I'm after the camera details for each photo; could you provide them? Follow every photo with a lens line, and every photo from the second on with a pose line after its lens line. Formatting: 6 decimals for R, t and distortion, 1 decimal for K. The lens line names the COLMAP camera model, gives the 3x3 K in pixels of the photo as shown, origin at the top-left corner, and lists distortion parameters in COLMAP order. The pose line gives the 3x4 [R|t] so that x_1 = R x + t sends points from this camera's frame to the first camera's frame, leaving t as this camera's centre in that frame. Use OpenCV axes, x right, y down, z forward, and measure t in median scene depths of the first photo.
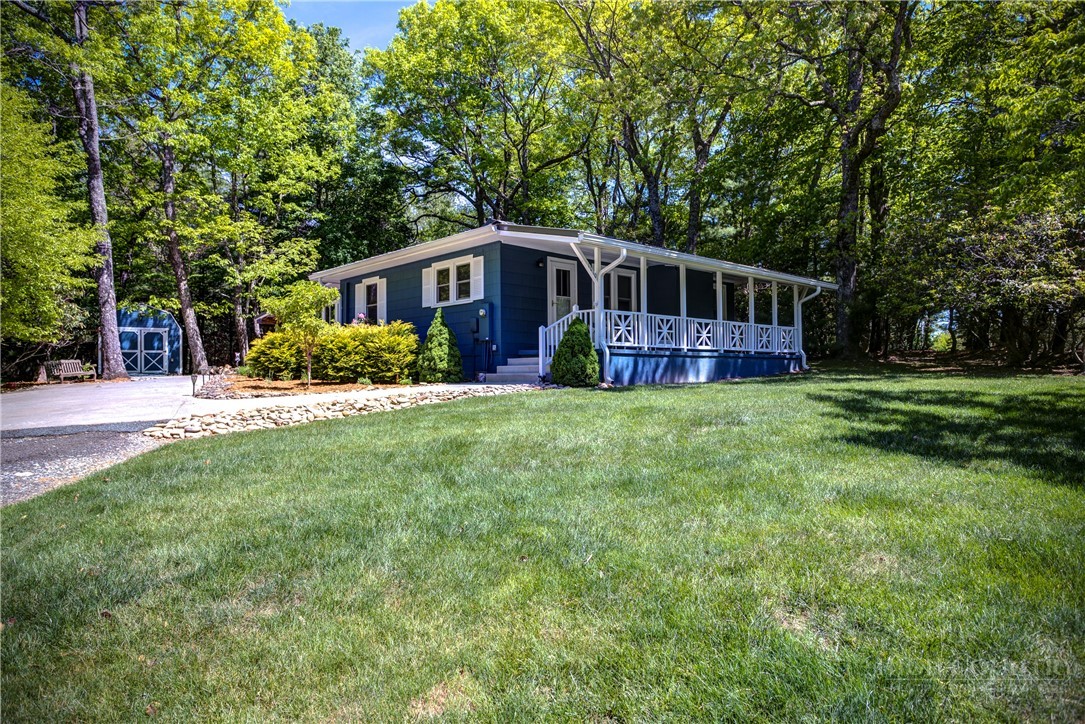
lens RADIAL K [[673.2, 0, 544.1], [0, 673.2, 365.7], [0, 0, 1]] dist [0.002534, 0.000572]
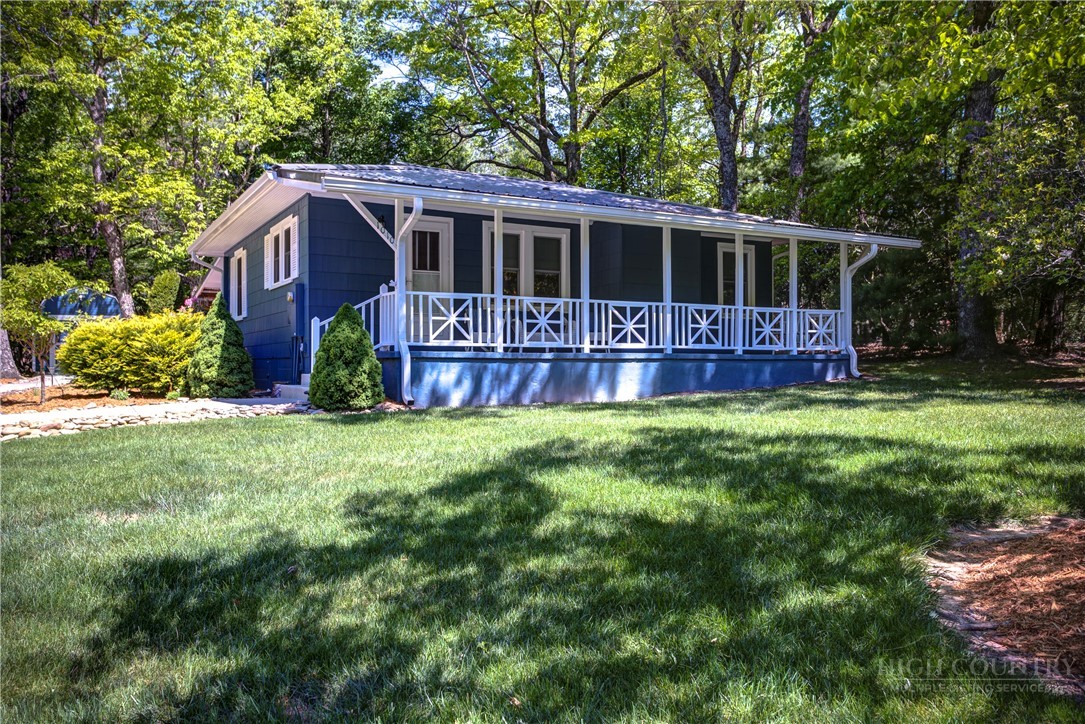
lens RADIAL K [[864.1, 0, 541.2], [0, 864.1, 359.3], [0, 0, 1]] dist [0.016961, 0.002053]
pose [[0.970466, 0.003790, -0.241207, 0.354233], [-0.001767, 0.999961, 0.008604, -0.020982], [0.241230, -0.007923, 0.970436, 0.175758]]
